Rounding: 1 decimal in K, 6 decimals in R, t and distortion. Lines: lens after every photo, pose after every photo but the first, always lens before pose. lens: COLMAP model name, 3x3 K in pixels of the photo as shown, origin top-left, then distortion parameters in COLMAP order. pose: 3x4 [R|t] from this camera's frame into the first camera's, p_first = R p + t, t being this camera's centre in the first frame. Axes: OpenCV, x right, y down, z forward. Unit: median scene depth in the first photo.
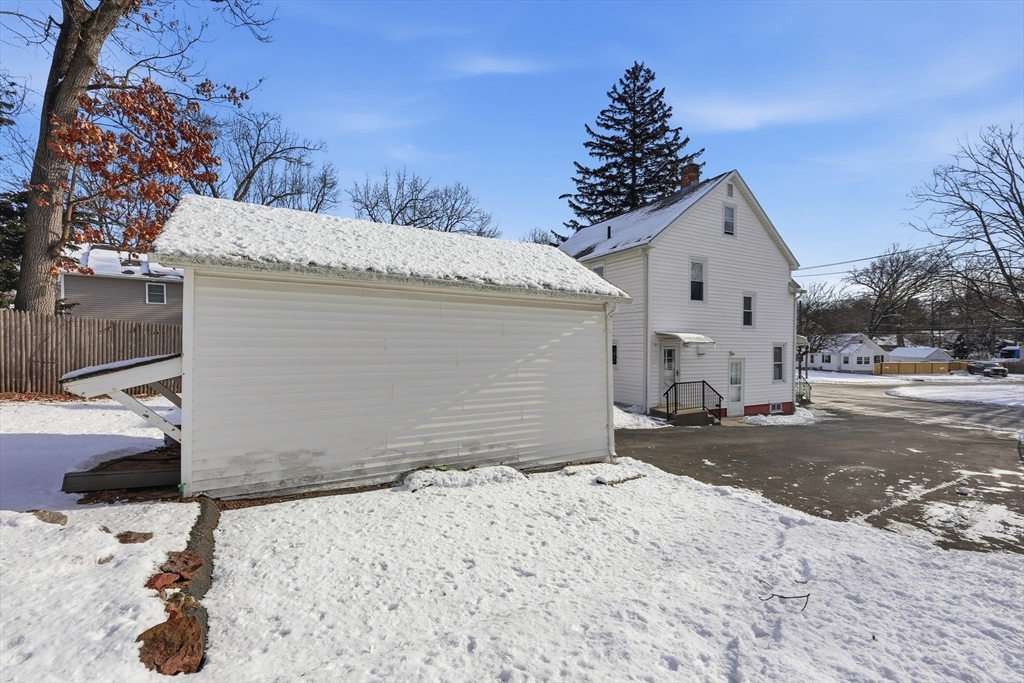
lens RADIAL K [[411.5, 0, 517.0], [0, 411.5, 339.8], [0, 0, 1]] dist [0.000431, 0.000357]
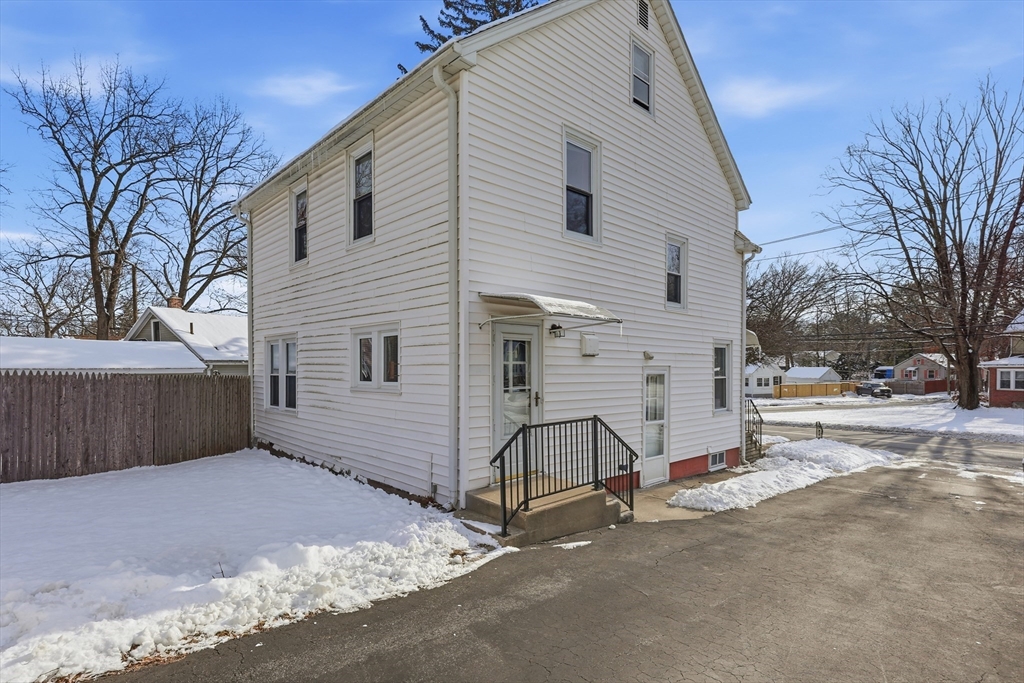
lens RADIAL K [[515.5, 0, 511.0], [0, 515.5, 349.8], [0, 0, 1]] dist [-0.000603, -0.000176]
pose [[0.964078, 0.003310, 0.265598, 0.186410], [0.003763, 0.999652, -0.026119, 0.036647], [-0.265591, 0.026180, 0.963730, 0.415959]]
